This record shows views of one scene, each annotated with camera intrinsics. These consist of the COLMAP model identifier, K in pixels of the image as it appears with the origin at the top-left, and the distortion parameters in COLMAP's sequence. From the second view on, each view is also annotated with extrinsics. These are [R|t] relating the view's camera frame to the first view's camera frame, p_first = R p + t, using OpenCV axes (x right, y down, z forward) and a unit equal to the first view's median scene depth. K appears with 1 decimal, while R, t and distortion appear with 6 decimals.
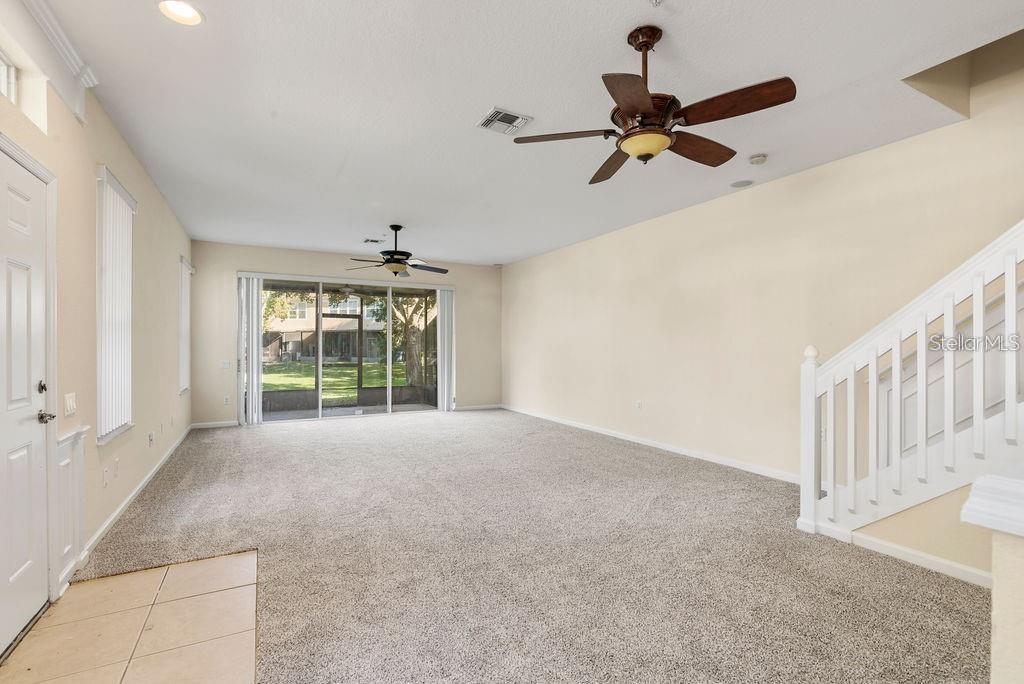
lens RADIAL K [[470.3, 0, 512.0], [0, 470.3, 342.0], [0, 0, 1]] dist [-0.014405, -0.000106]
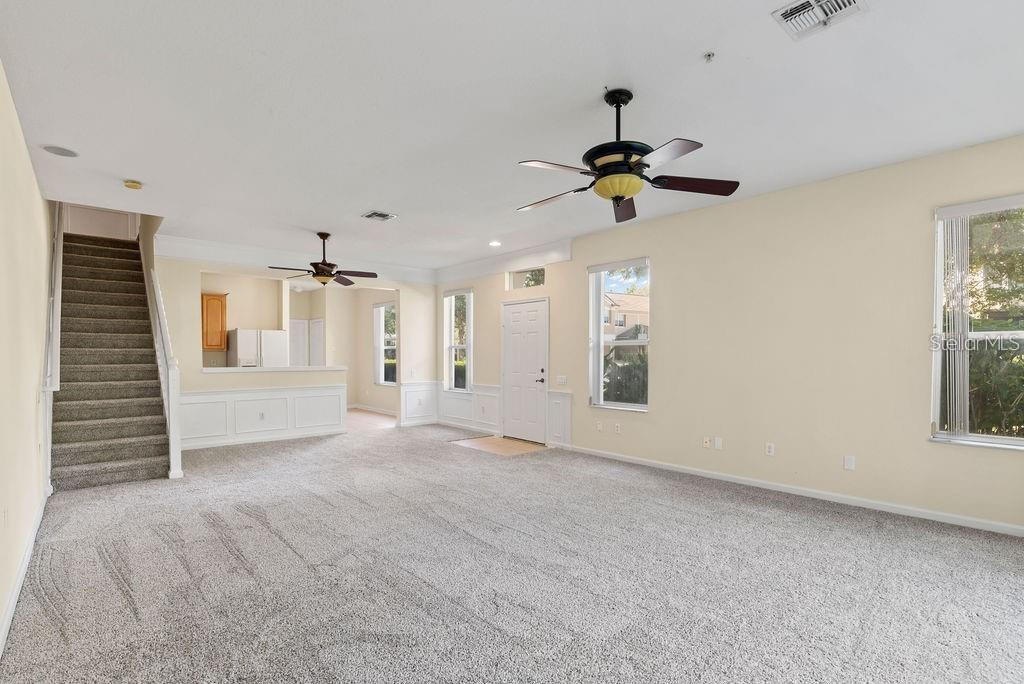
lens RADIAL K [[479.3, 0, 512.9], [0, 479.3, 358.3], [0, 0, 1]] dist [-0.002046, -0.000218]
pose [[-0.977130, 0.002086, -0.212632, -0.082597], [0.003112, 0.999985, -0.004493, 0.015631], [0.212620, -0.005052, -0.977122, 1.962233]]
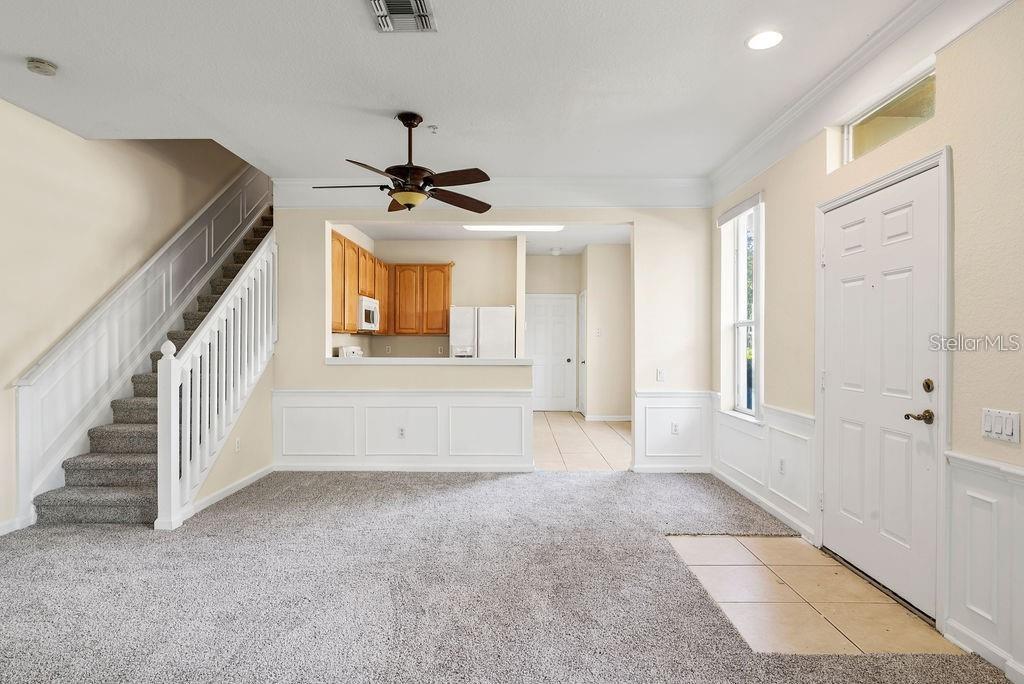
lens RADIAL K [[553.5, 0, 514.1], [0, 553.5, 338.8], [0, 0, 1]] dist [-0.003190, -0.000953]
pose [[-0.877381, 0.001558, 0.479791, -0.399160], [-0.009240, 0.999754, -0.020143, 0.015821], [-0.479704, -0.022106, -0.877152, 1.185464]]
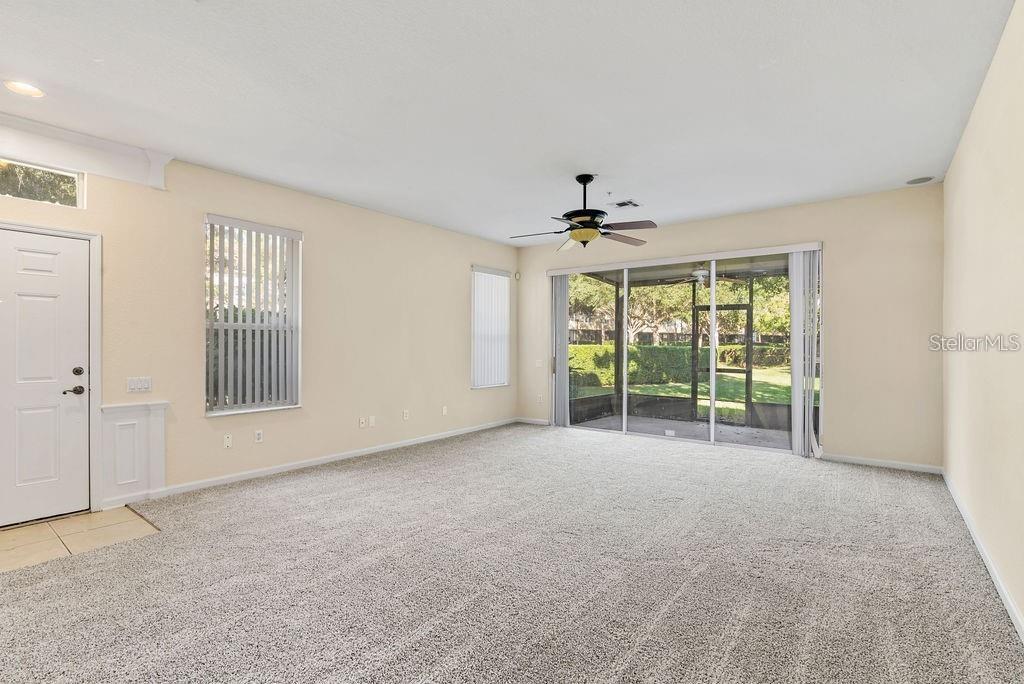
lens RADIAL K [[470.3, 0, 512.0], [0, 470.3, 342.0], [0, 0, 1]] dist [-0.014405, -0.000106]
pose [[0.393223, -0.008096, -0.919407, 0.496623], [0.007003, 0.999959, -0.005810, 0.009153], [0.919416, -0.004154, 0.393264, 0.852186]]
